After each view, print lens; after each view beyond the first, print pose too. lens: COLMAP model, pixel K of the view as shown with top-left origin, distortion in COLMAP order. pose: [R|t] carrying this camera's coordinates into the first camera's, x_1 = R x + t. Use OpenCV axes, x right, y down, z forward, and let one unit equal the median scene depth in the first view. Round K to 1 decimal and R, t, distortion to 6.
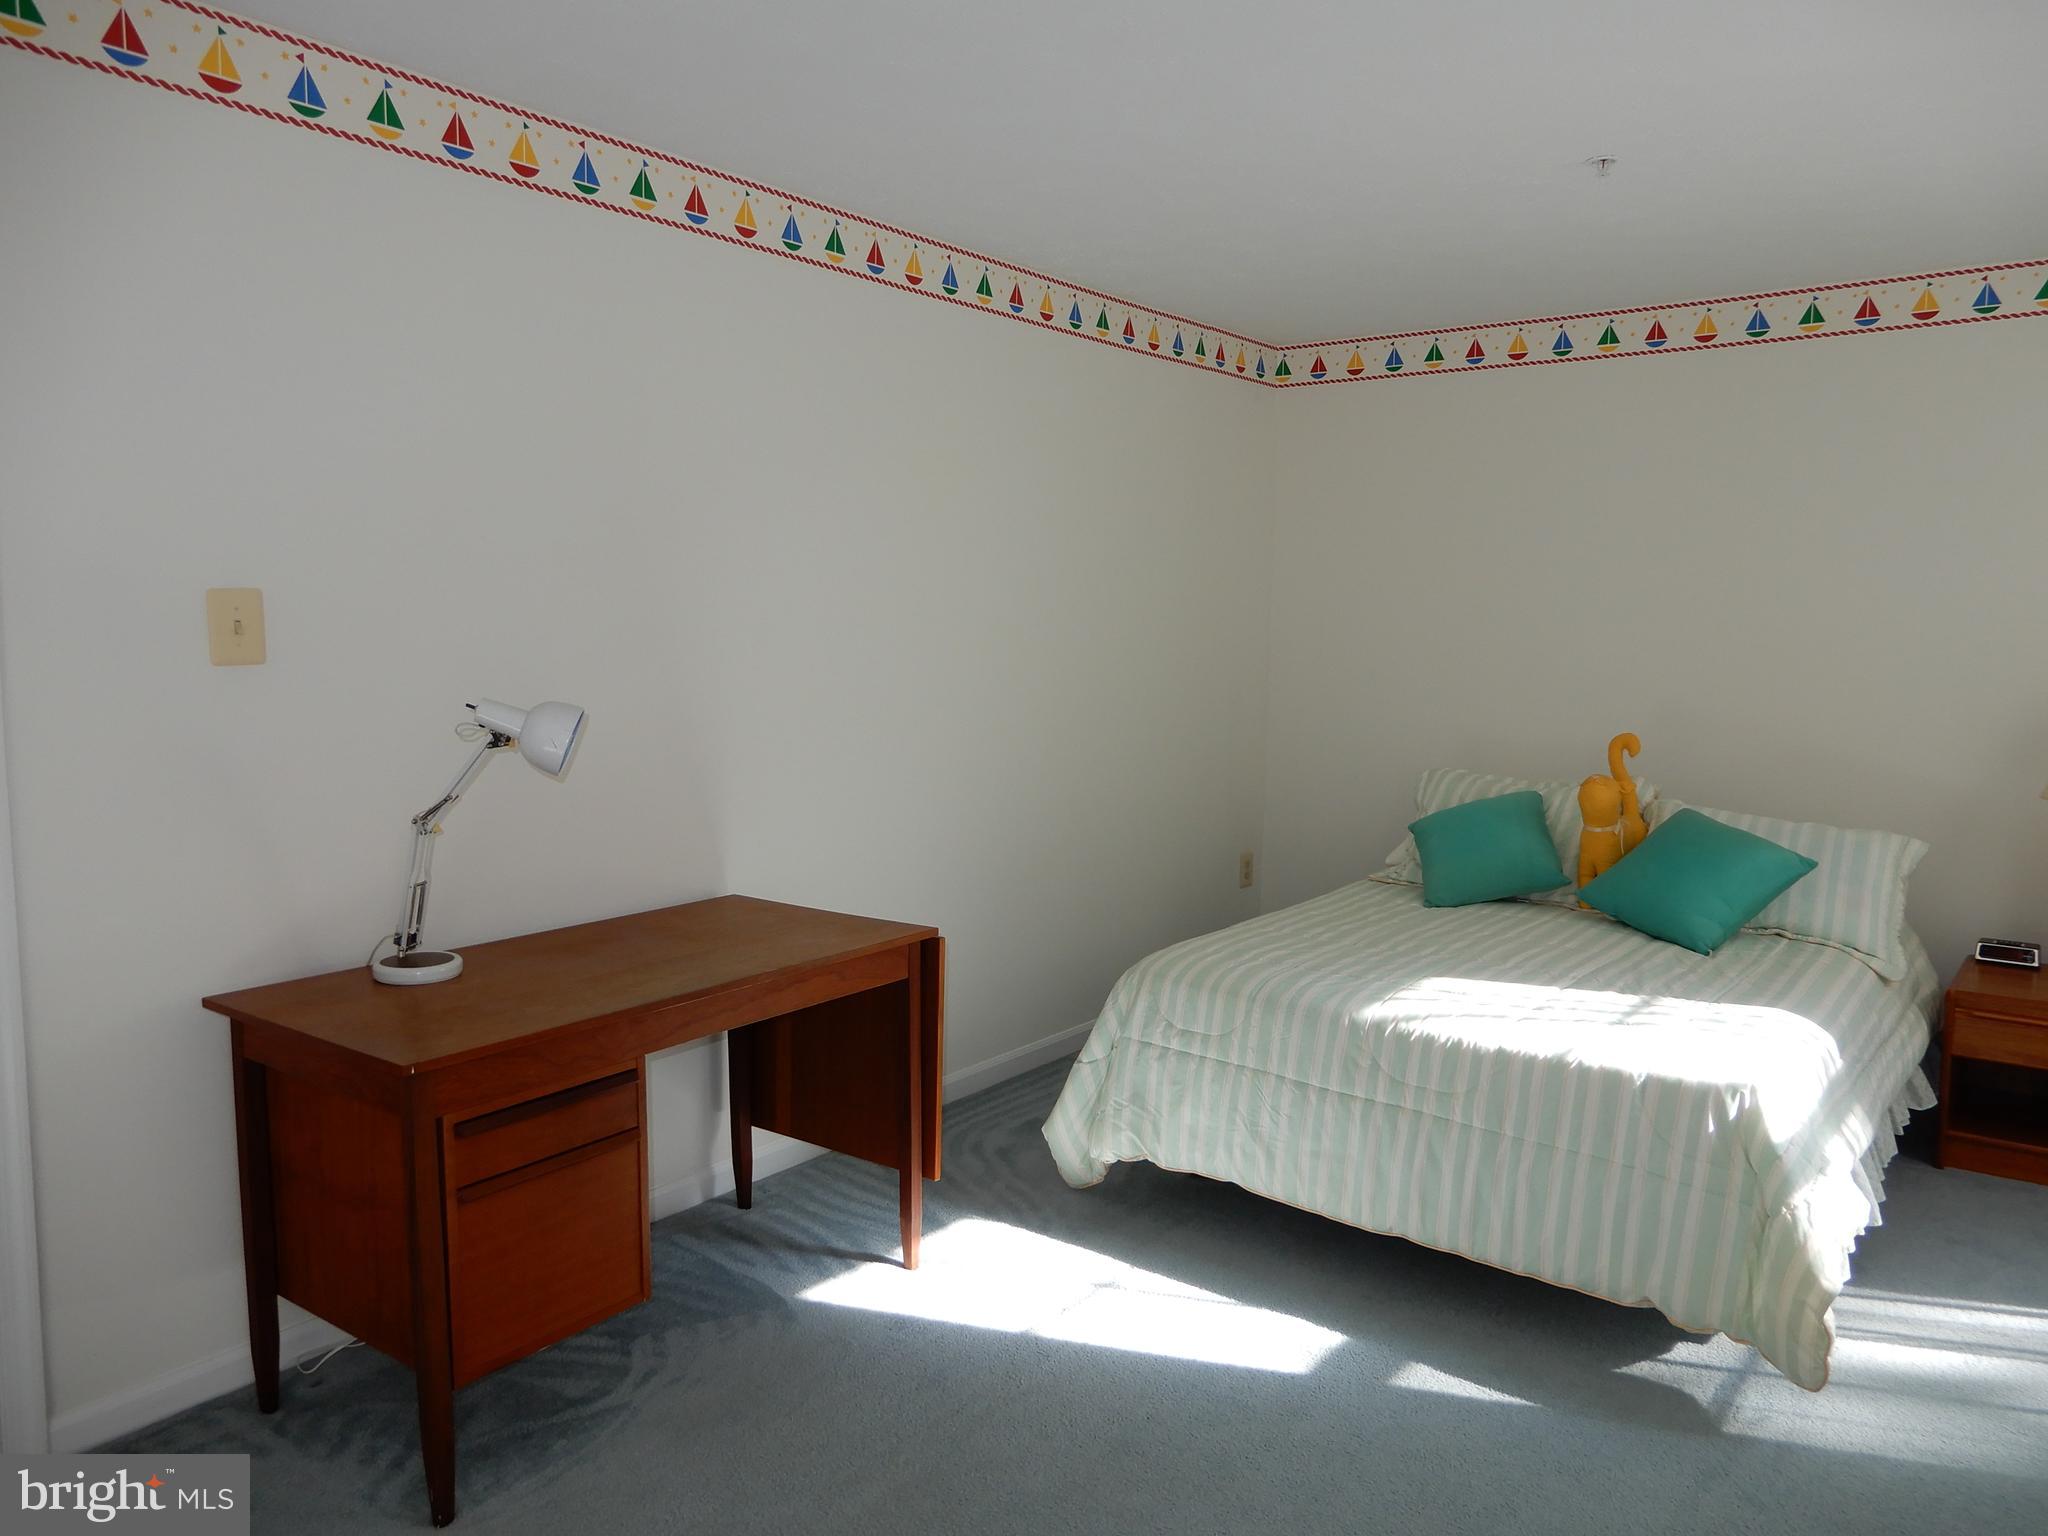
lens RADIAL K [[1454.7, 0, 1032.6], [0, 1454.7, 763.0], [0, 0, 1]] dist [-0.004722, 0.002386]
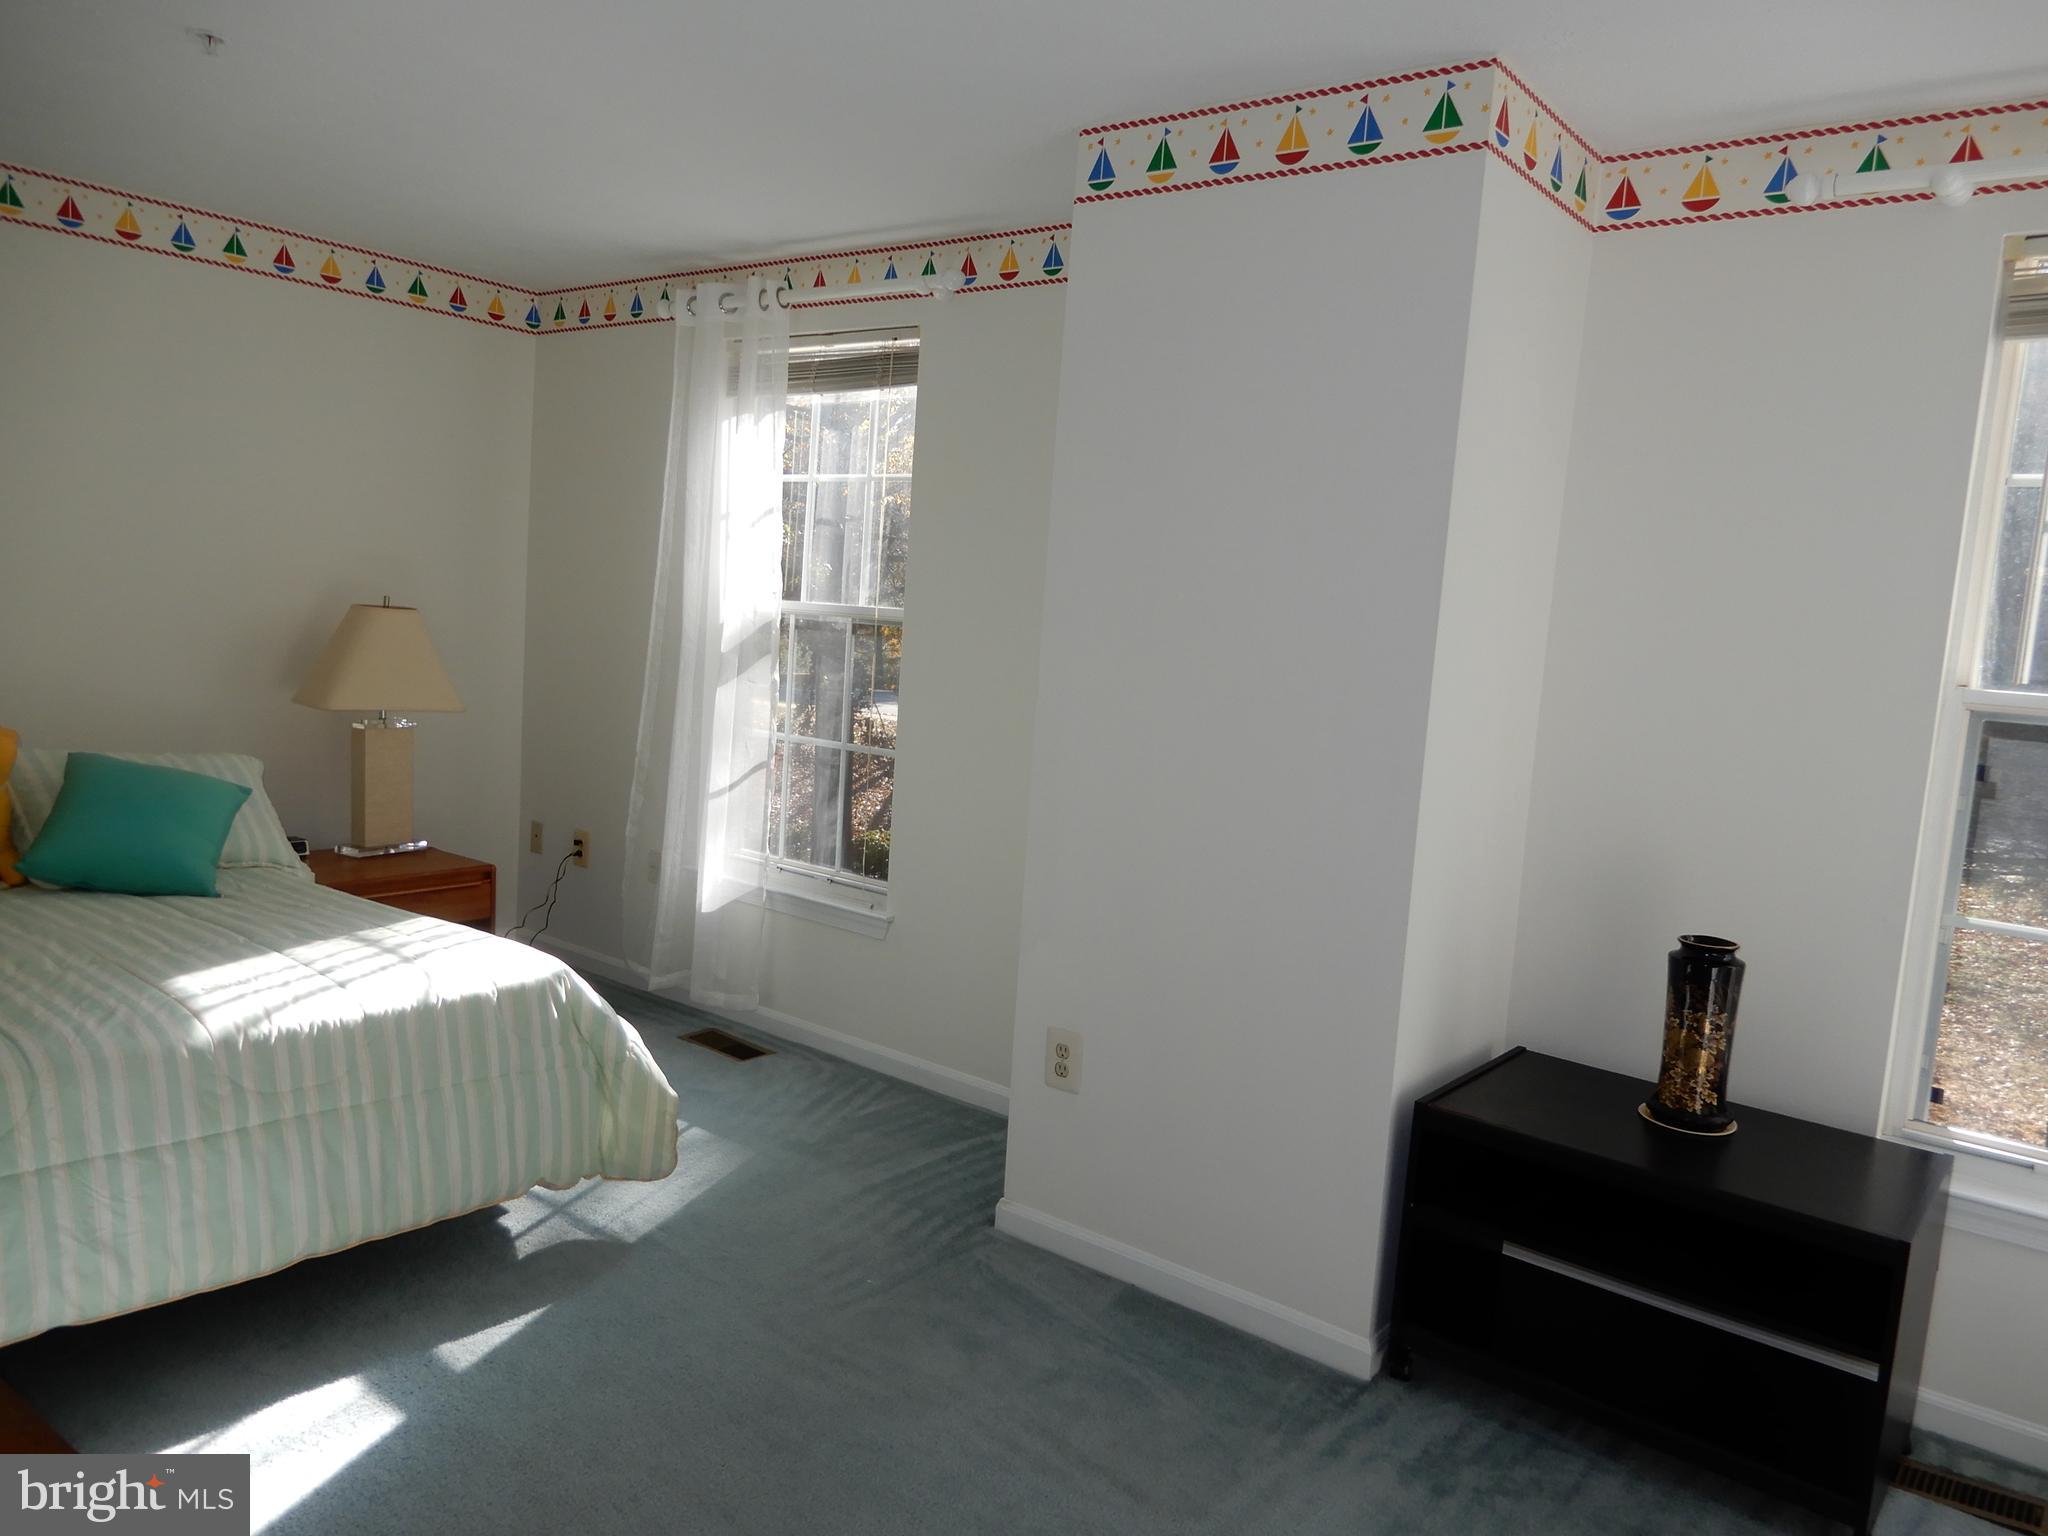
lens RADIAL K [[1454.7, 0, 1034.7], [0, 1454.7, 764.3], [0, 0, 1]] dist [-0.004722, 0.002386]
pose [[0.023386, -0.121123, 0.992362, -0.577864], [0.042224, 0.991867, 0.120067, -0.060973], [-0.998834, 0.039094, 0.028311, 0.516962]]
